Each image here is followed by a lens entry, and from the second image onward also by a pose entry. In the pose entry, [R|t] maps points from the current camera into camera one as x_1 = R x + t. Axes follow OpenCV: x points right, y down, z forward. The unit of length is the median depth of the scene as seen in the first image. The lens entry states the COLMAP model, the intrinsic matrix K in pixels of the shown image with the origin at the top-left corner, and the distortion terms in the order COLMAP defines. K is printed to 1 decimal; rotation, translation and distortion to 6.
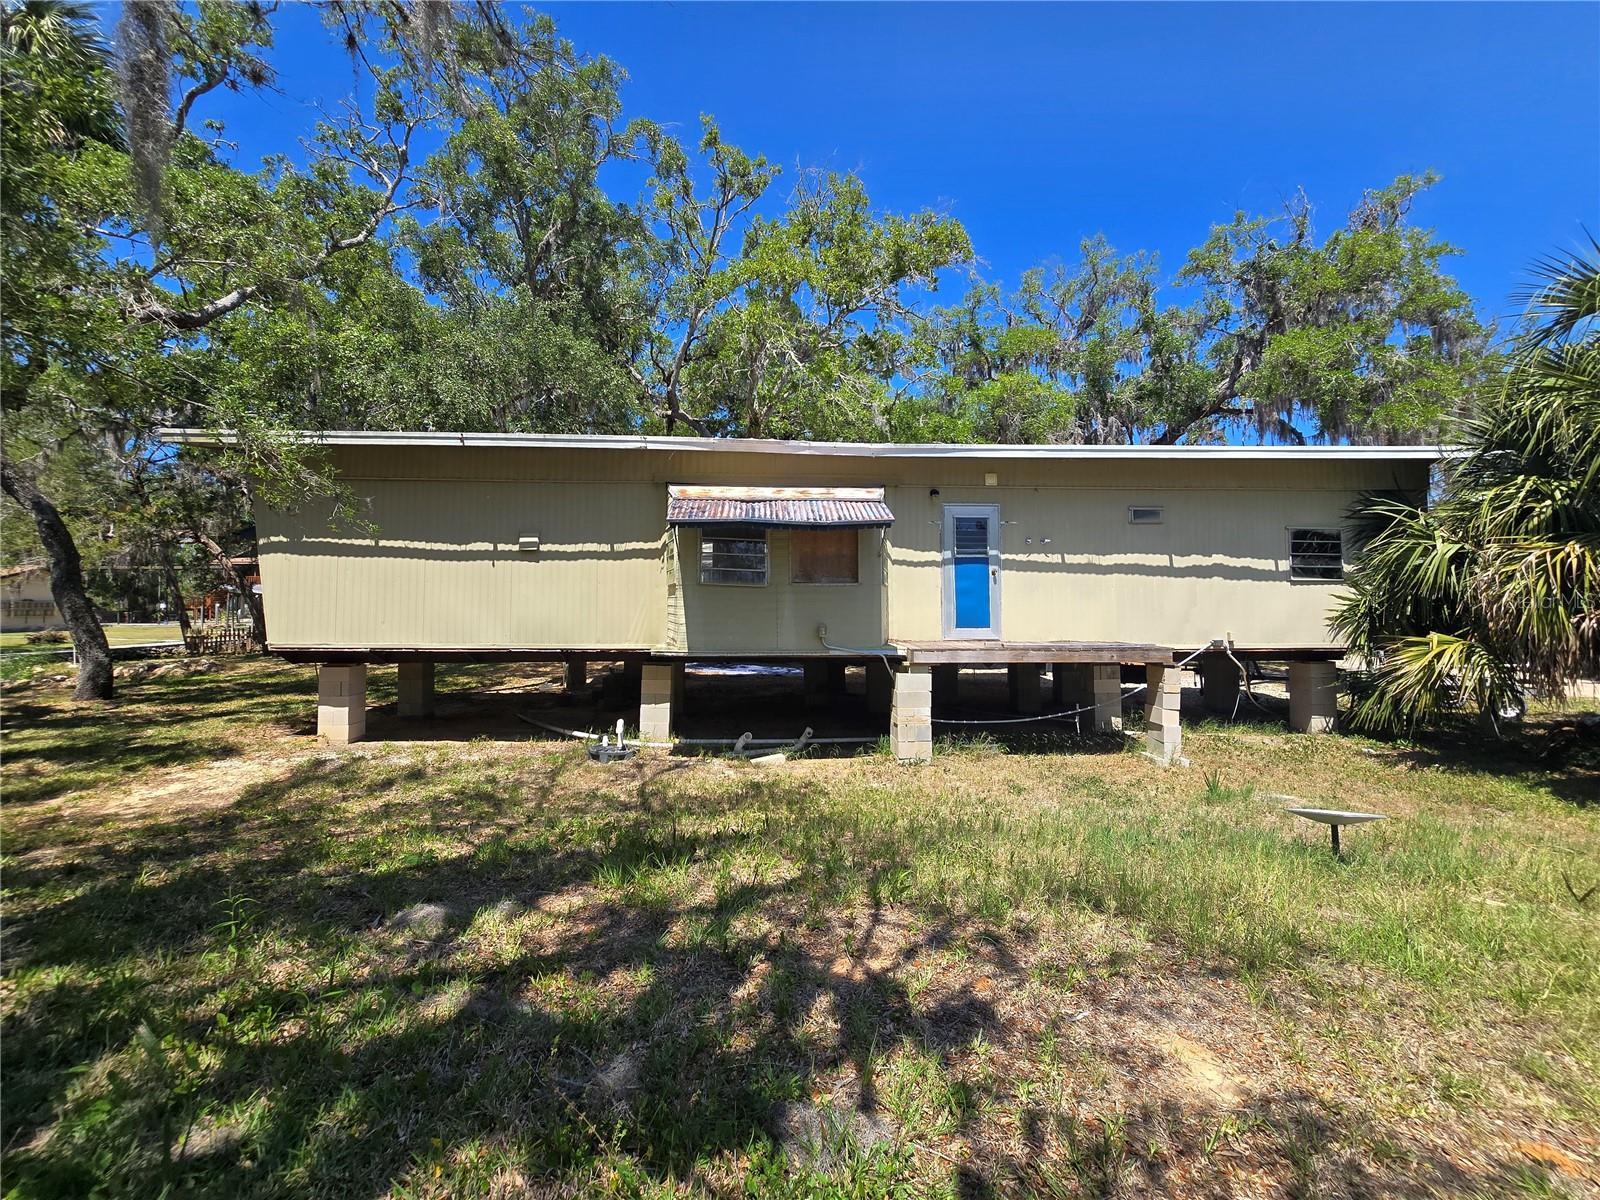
lens RADIAL K [[660.8, 0, 802.8], [0, 660.8, 607.0], [0, 0, 1]] dist [-0.003059, -0.002757]
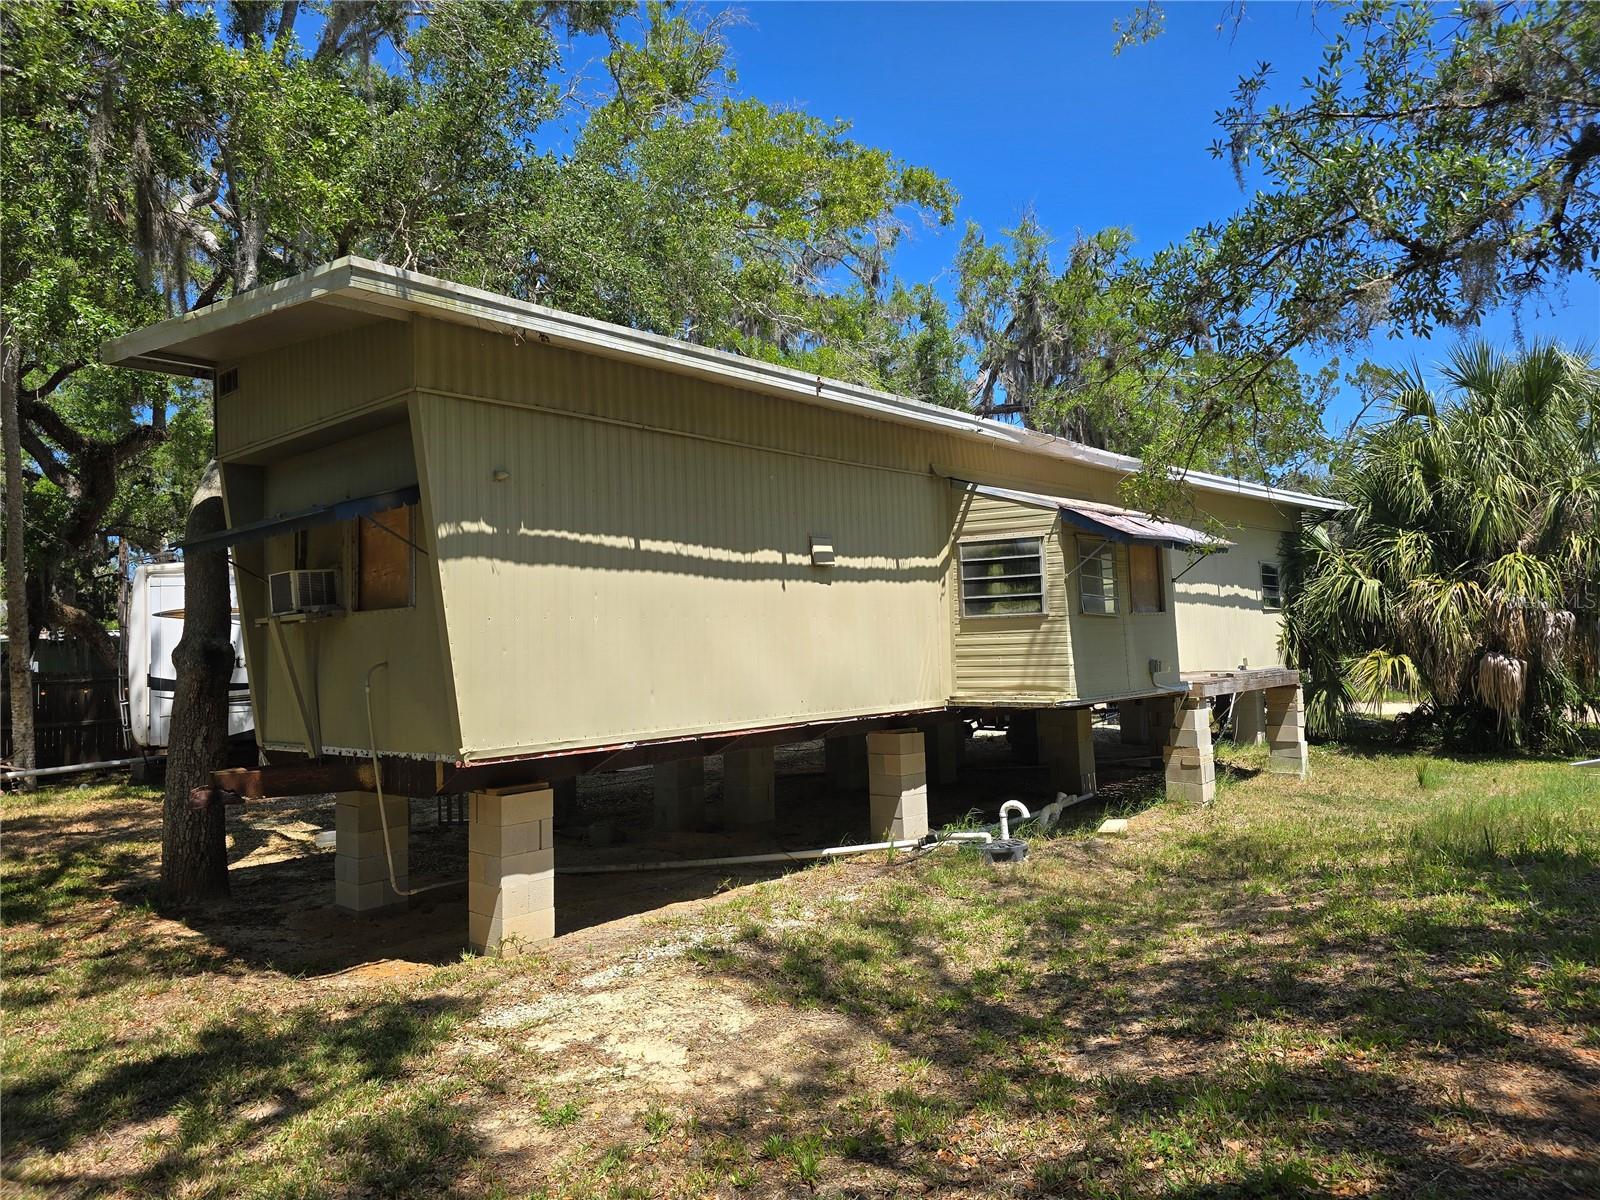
lens RADIAL K [[1076.7, 0, 803.5], [0, 1076.7, 594.7], [0, 0, 1]] dist [0.067514, -0.063599]
pose [[0.696736, 0.005986, 0.717303, -1.176194], [0.043478, 0.997774, -0.050557, -0.005282], [-0.716009, 0.066412, 0.694925, 0.290771]]
